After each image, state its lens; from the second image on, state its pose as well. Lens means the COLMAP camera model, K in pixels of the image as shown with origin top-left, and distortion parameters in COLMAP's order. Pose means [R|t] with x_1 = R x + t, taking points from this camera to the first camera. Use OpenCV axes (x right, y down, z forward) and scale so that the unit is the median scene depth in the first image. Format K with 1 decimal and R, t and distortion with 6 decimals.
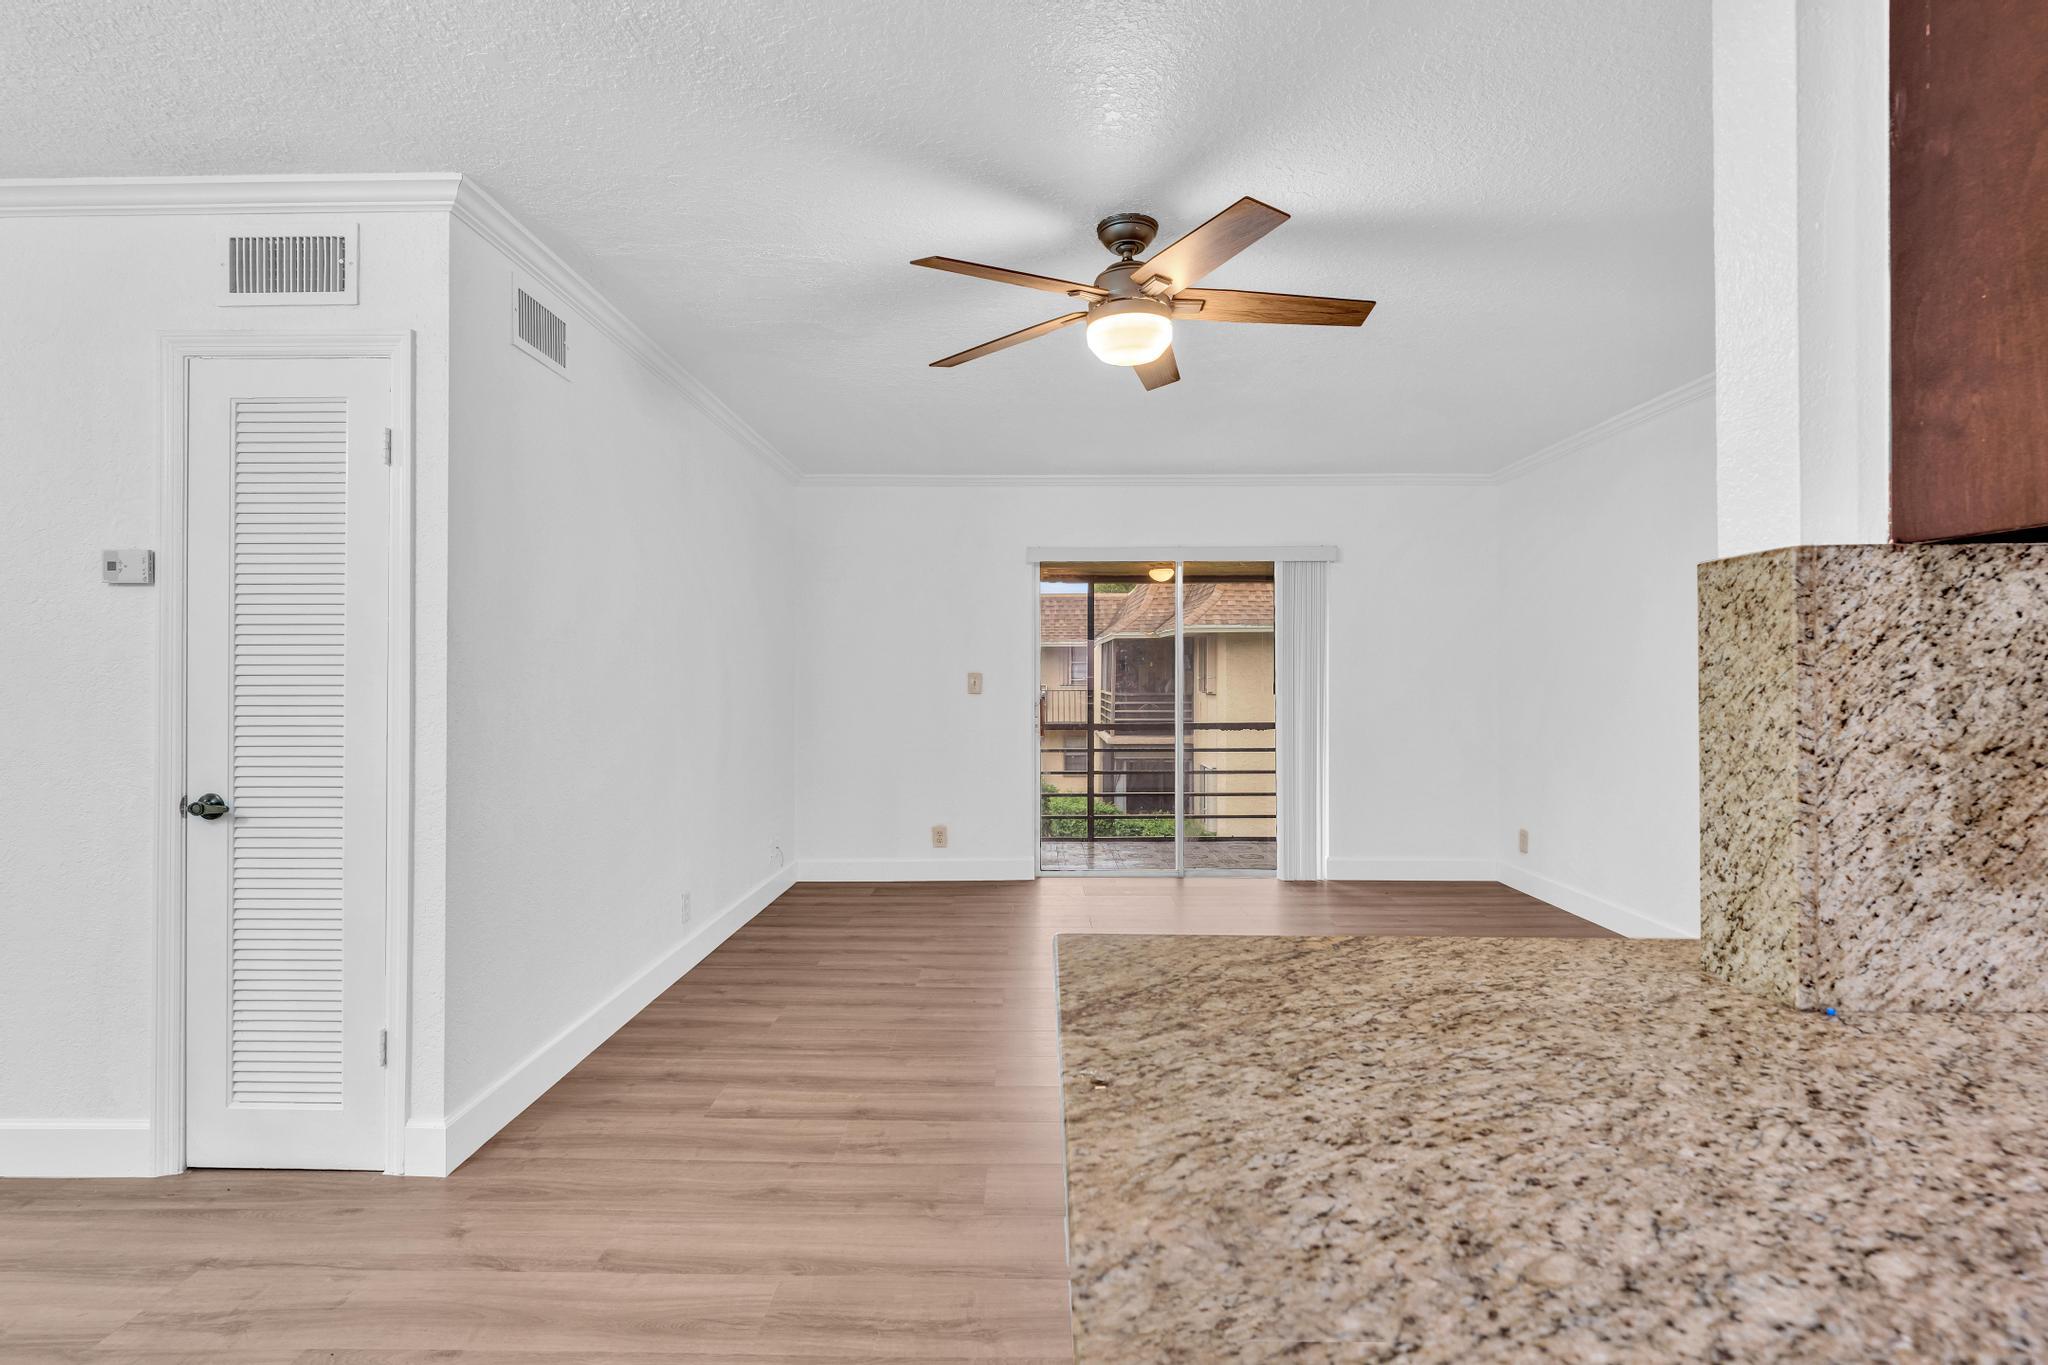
lens RADIAL K [[1008.5, 0, 1029.0], [0, 1008.5, 669.7], [0, 0, 1]] dist [-0.006565, 0.002679]
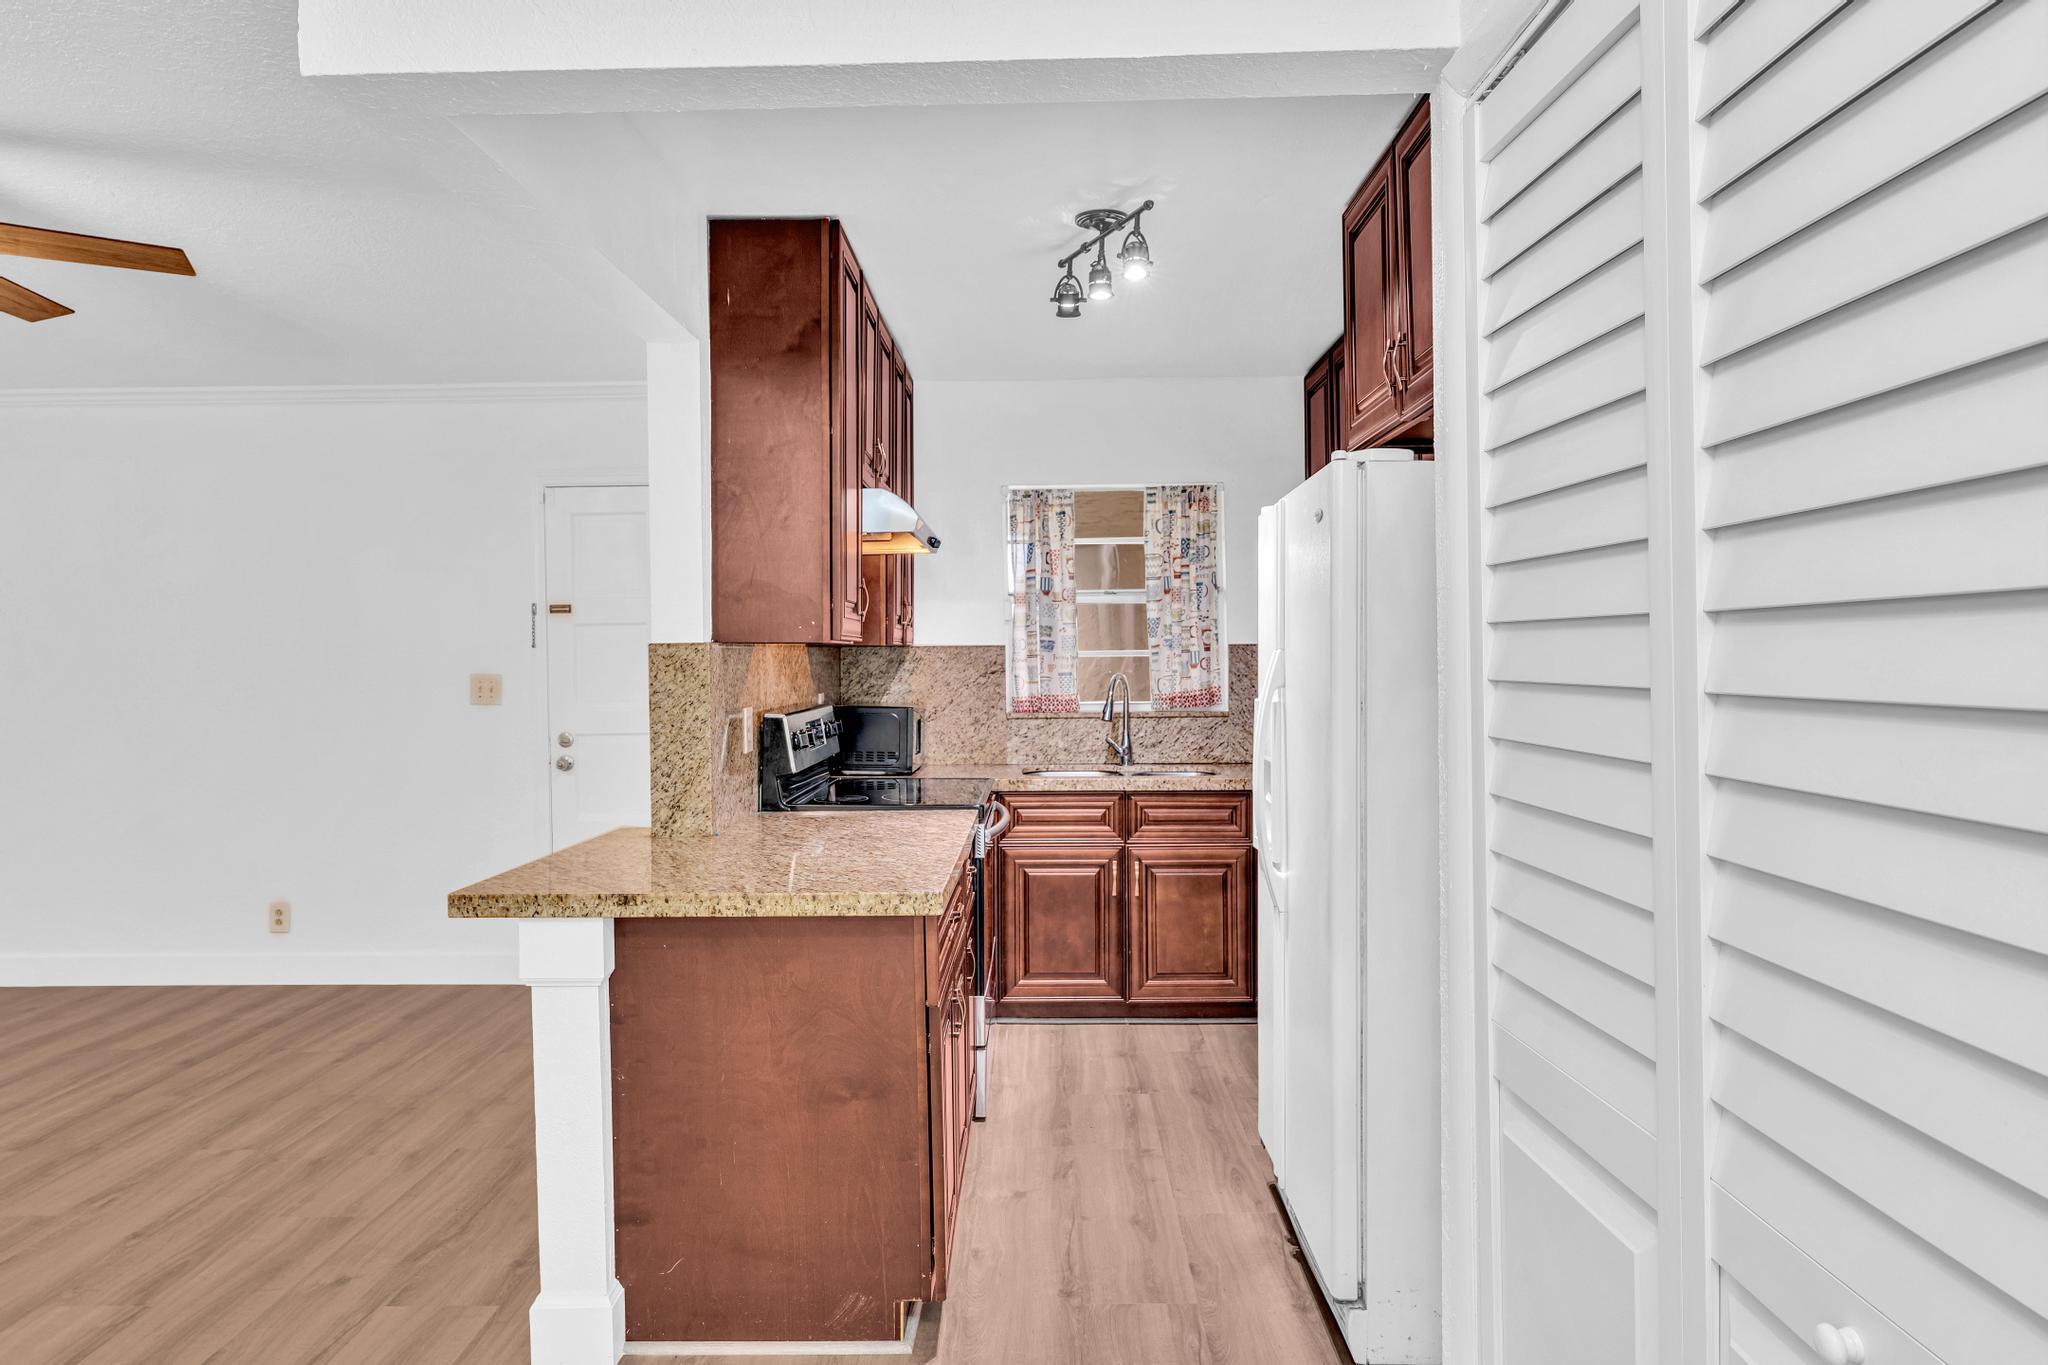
lens RADIAL K [[1218.4, 0, 1015.5], [0, 1218.4, 672.3], [0, 0, 1]] dist [0.001943, -0.000058]
pose [[0.006578, -0.012069, 0.999906, -0.893415], [0.003051, 0.999923, 0.012049, -0.035928], [-0.999974, 0.002971, 0.006614, 0.105496]]
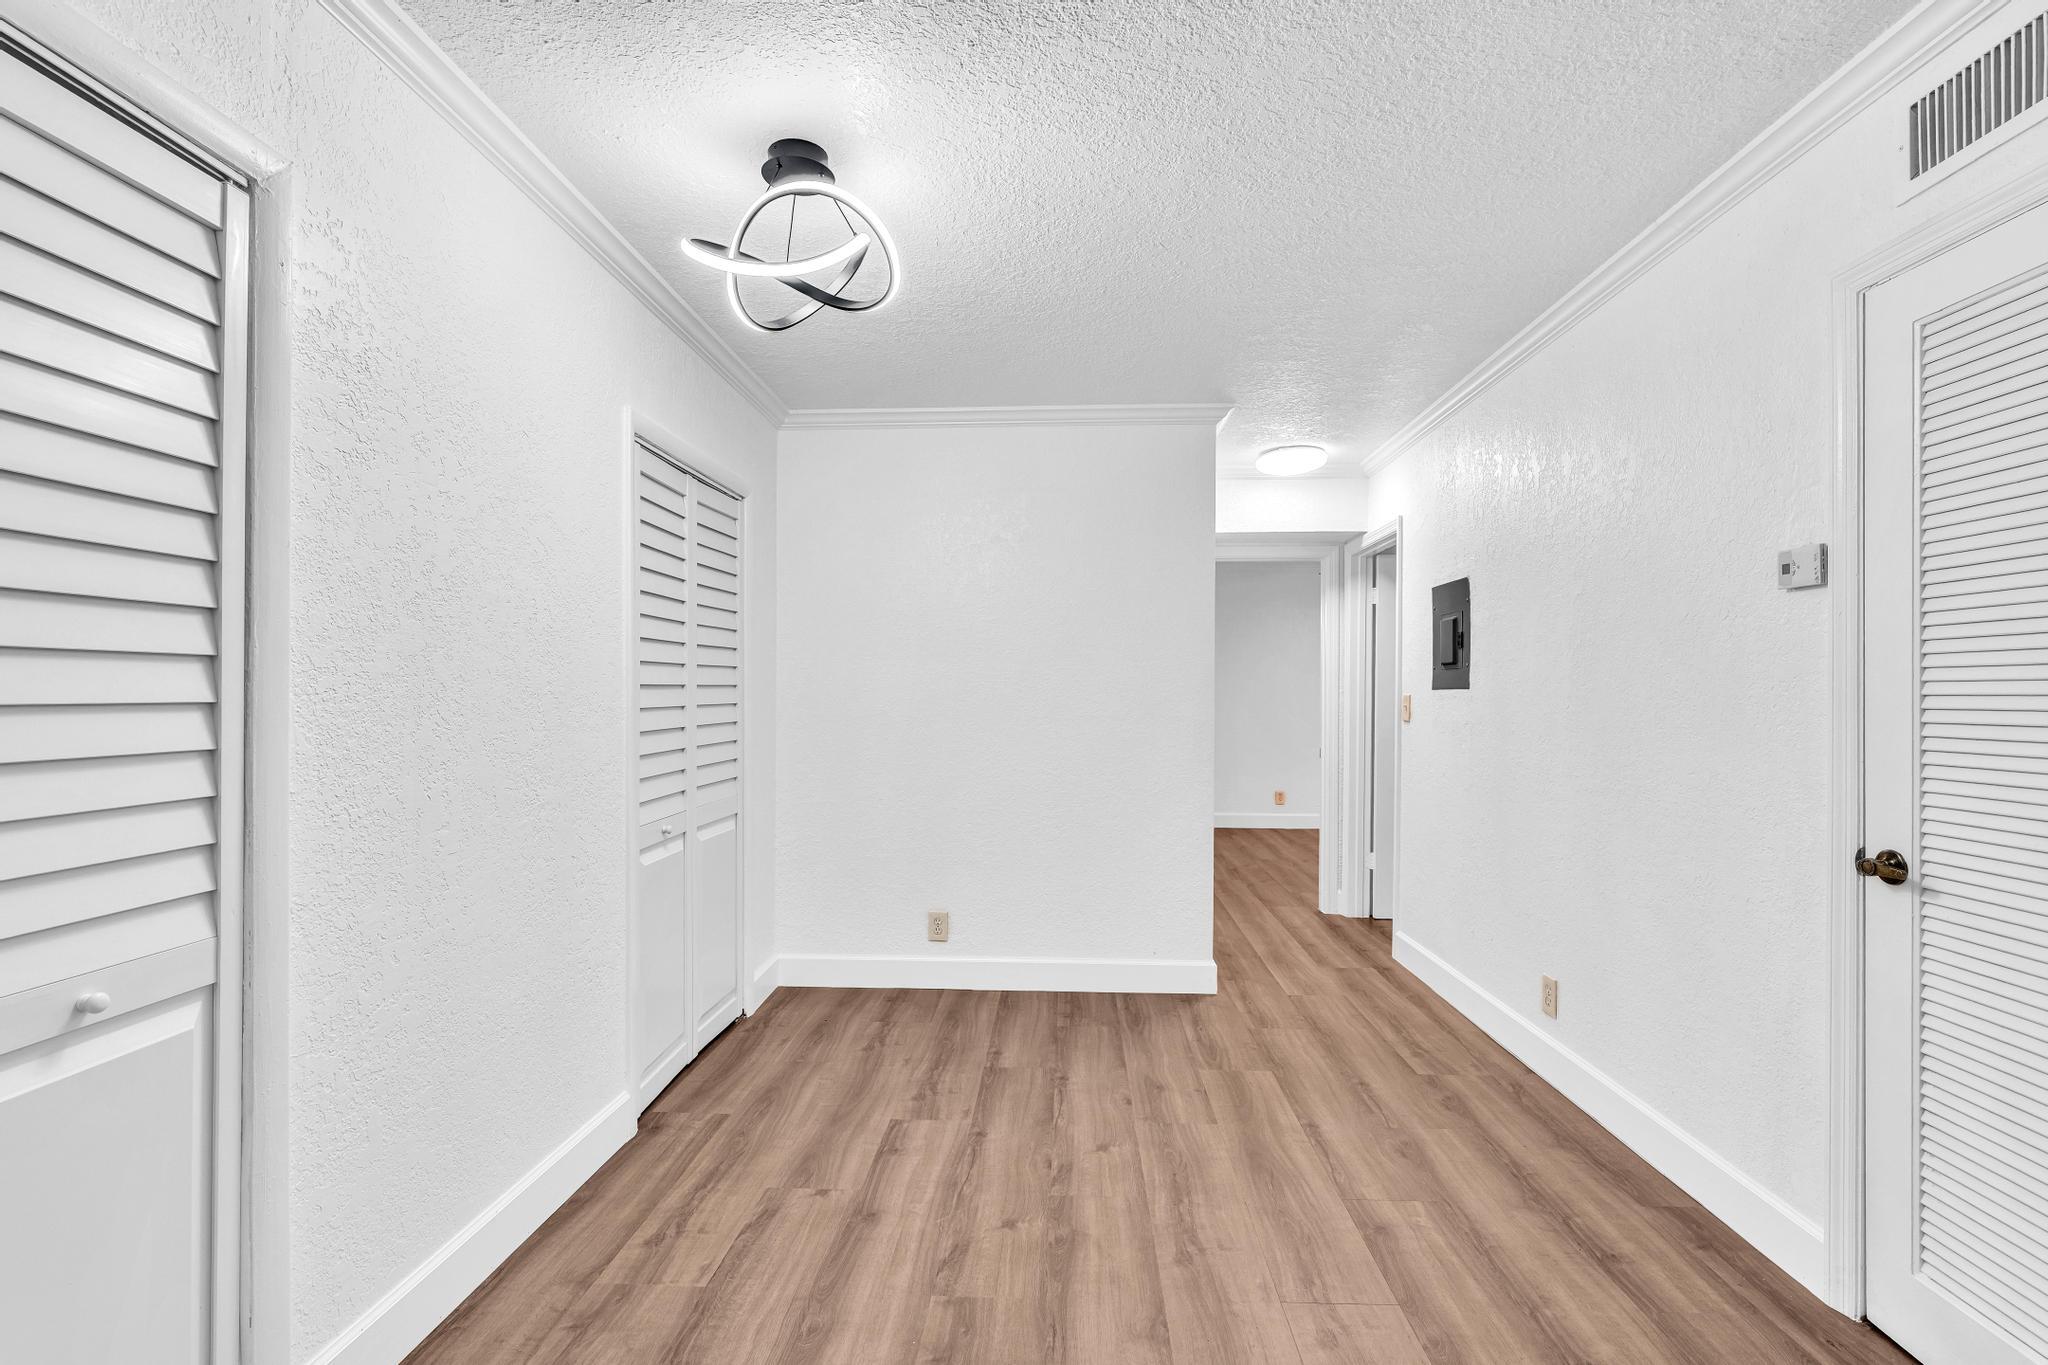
lens RADIAL K [[948.8, 0, 1019.5], [0, 948.8, 693.2], [0, 0, 1]] dist [-0.005690, 0.002684]
pose [[-0.037133, 0.000264, -0.999310, -0.072467], [0.003753, 0.999993, 0.000124, 0.001429], [0.999303, -0.003746, -0.037134, 0.368743]]
